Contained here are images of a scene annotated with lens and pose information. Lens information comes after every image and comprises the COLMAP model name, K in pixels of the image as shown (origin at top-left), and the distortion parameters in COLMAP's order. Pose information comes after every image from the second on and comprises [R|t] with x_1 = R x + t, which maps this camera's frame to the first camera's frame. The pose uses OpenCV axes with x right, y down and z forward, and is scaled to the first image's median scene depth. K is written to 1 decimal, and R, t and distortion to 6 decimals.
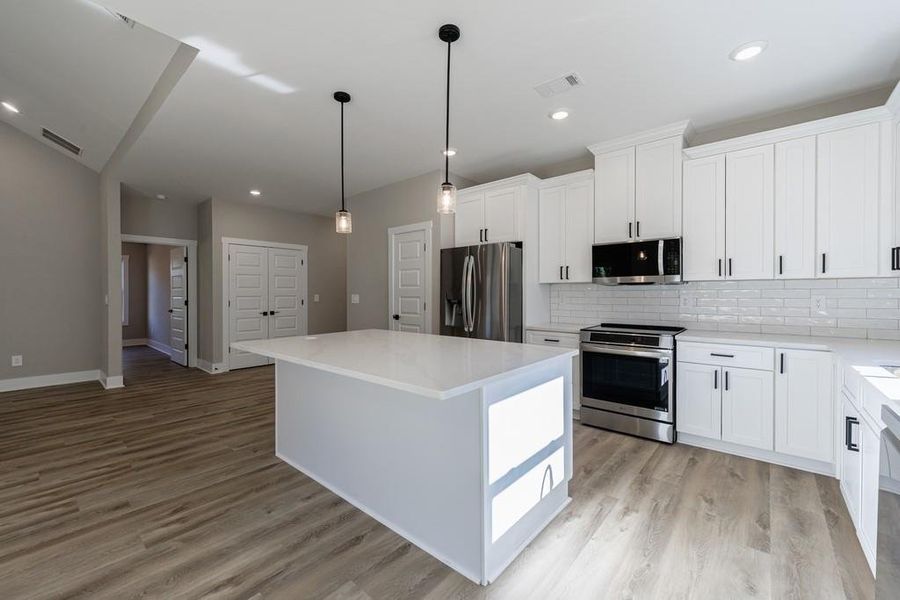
lens RADIAL K [[365.2, 0, 448.5], [0, 365.2, 296.6], [0, 0, 1]] dist [-0.004943, 0.002339]
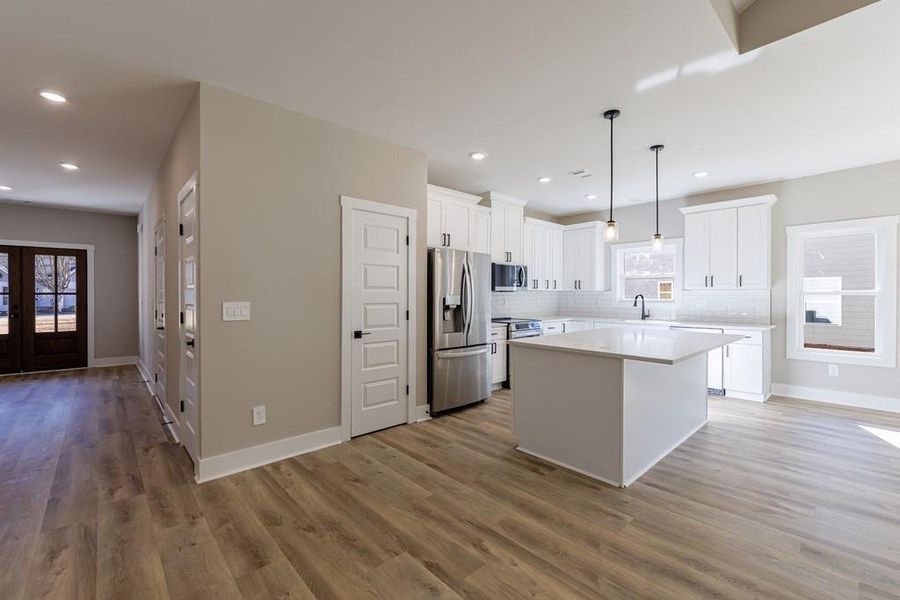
lens RADIAL K [[385.5, 0, 449.7], [0, 385.5, 296.1], [0, 0, 1]] dist [-0.003678, -0.001561]
pose [[0.110515, 0.000345, 0.993874, -1.316387], [0.007982, 0.999967, -0.001234, -0.017728], [-0.993842, 0.008069, 0.110509, 1.213733]]
